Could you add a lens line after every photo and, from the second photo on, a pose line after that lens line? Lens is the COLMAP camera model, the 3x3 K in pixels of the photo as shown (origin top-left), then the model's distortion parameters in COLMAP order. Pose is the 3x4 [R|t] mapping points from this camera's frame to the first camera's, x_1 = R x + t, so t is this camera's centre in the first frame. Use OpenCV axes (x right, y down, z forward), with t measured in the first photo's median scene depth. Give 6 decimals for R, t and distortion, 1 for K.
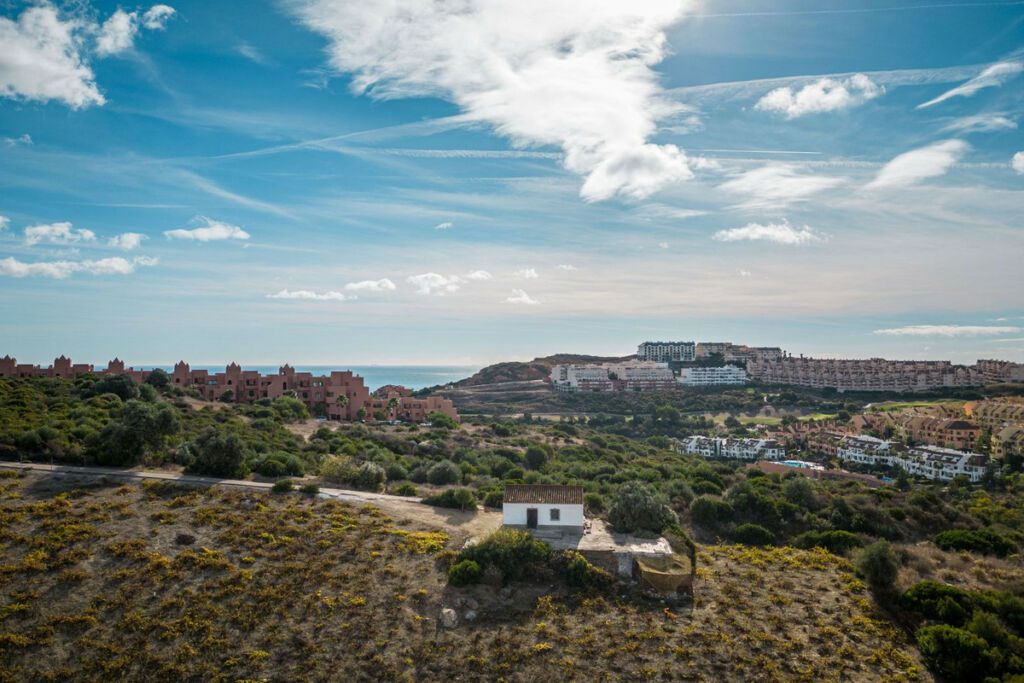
lens RADIAL K [[860.1, 0, 512.0], [0, 860.1, 341.5], [0, 0, 1]] dist [0.042044, -0.004305]
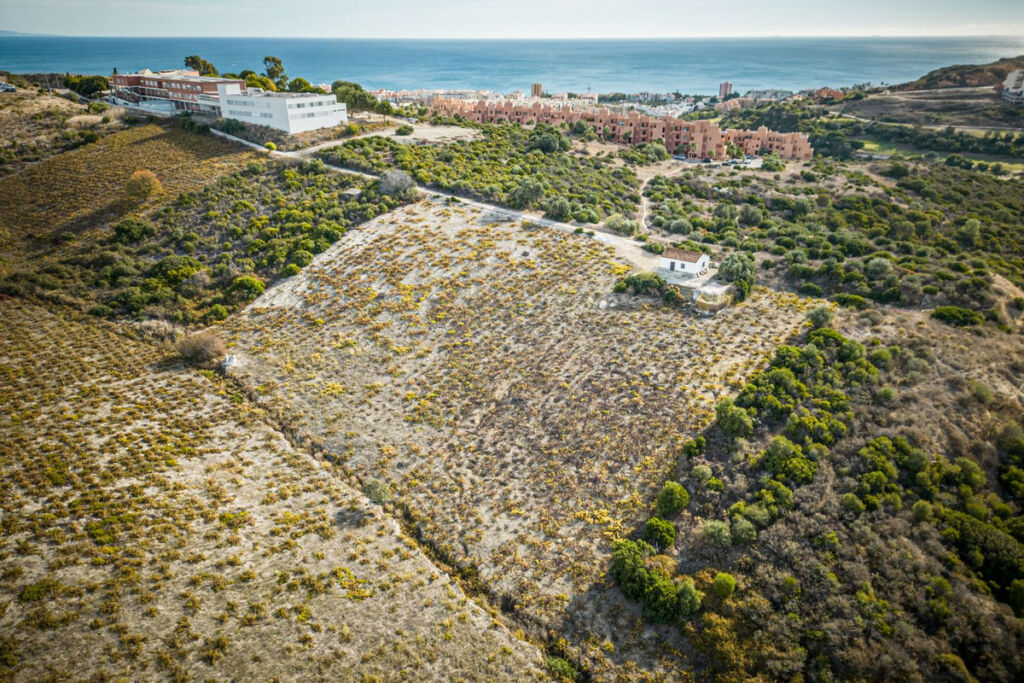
lens RADIAL K [[860.1, 0, 512.0], [0, 860.1, 341.5], [0, 0, 1]] dist [0.042044, -0.004305]
pose [[0.830504, 0.204304, -0.518191, 0.174951], [0.016242, 0.921027, 0.389159, -0.095064], [0.556775, -0.331615, 0.761599, -0.184907]]
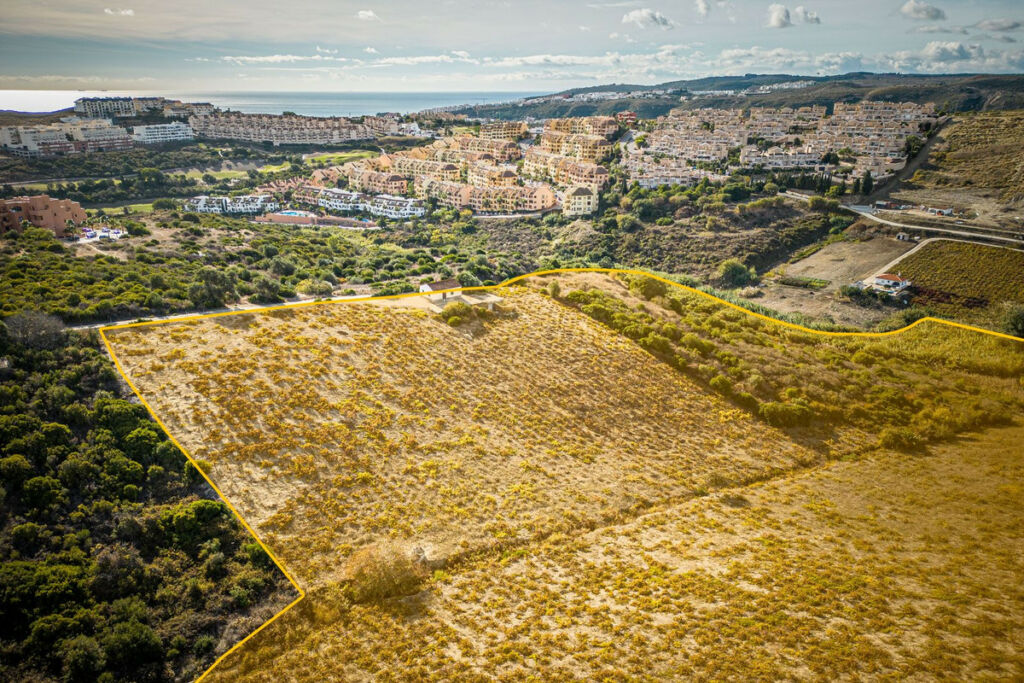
lens RADIAL K [[808.0, 0, 512.0], [0, 808.0, 341.5], [0, 0, 1]] dist [0.106476, -0.004398]
pose [[0.709553, -0.223068, 0.668412, -0.299592], [-0.017819, 0.942587, 0.333484, -0.094256], [-0.704427, -0.248535, 0.664841, -0.147480]]
